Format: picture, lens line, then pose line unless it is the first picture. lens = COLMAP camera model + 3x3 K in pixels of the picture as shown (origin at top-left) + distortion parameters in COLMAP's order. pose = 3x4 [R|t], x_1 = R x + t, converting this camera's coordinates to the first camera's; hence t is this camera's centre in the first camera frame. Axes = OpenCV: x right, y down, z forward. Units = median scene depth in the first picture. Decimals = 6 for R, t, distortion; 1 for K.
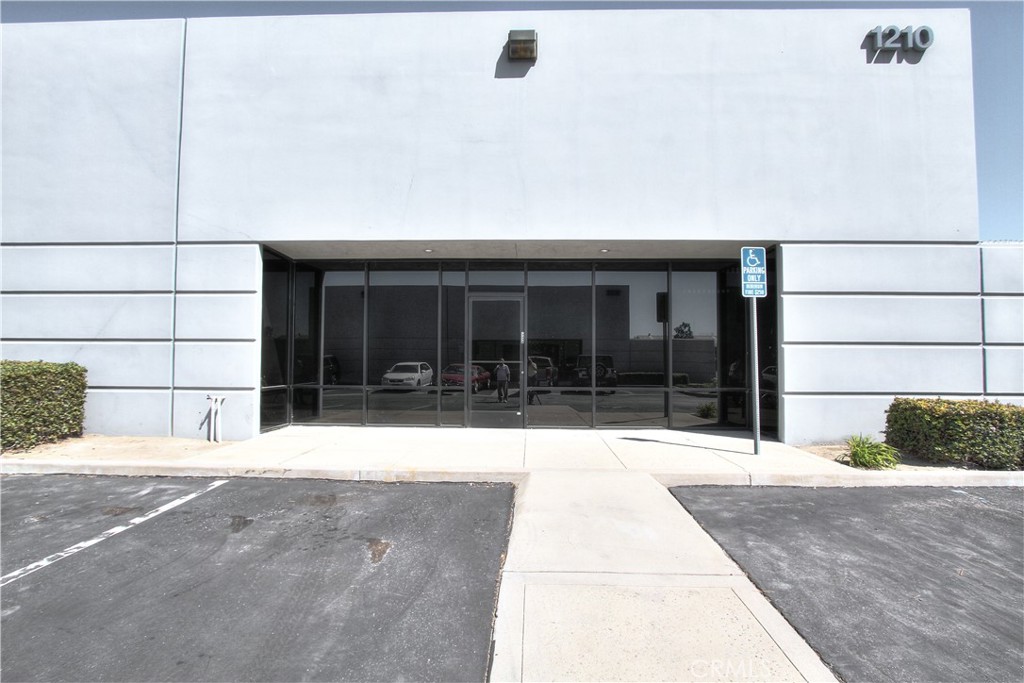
lens RADIAL K [[468.8, 0, 508.3], [0, 468.8, 343.9], [0, 0, 1]] dist [-0.015168, -0.000939]
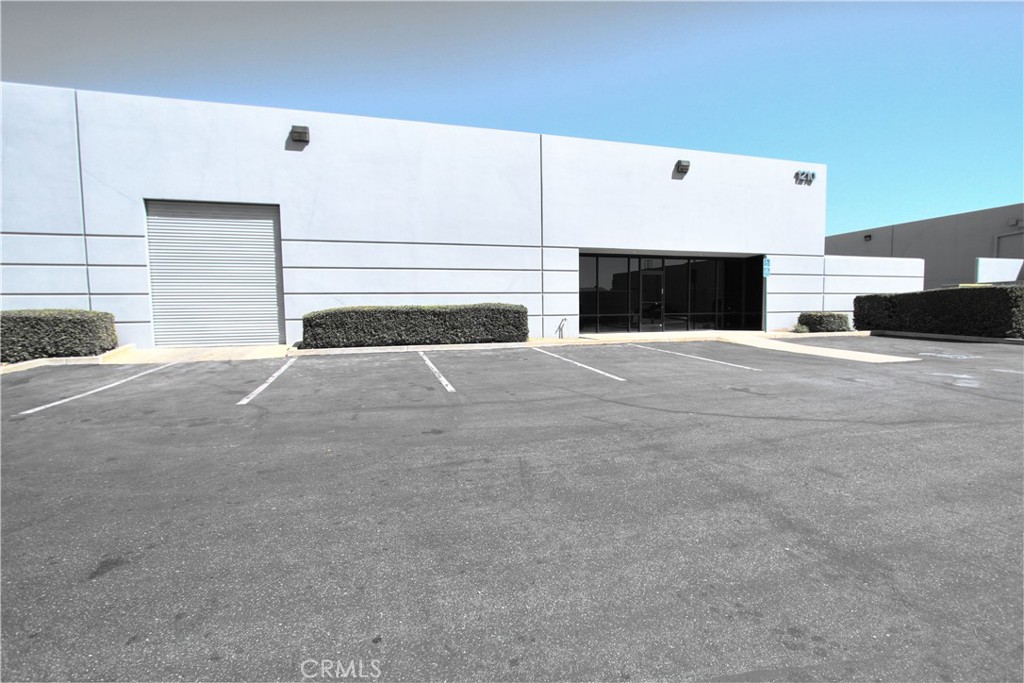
lens RADIAL K [[468.8, 0, 517.0], [0, 468.8, 337.9], [0, 0, 1]] dist [-0.015168, -0.000939]
pose [[0.947247, -0.035313, 0.318553, -1.555787], [0.005739, 0.995621, 0.093305, -0.005026], [-0.320453, -0.086555, 0.943302, -1.030100]]
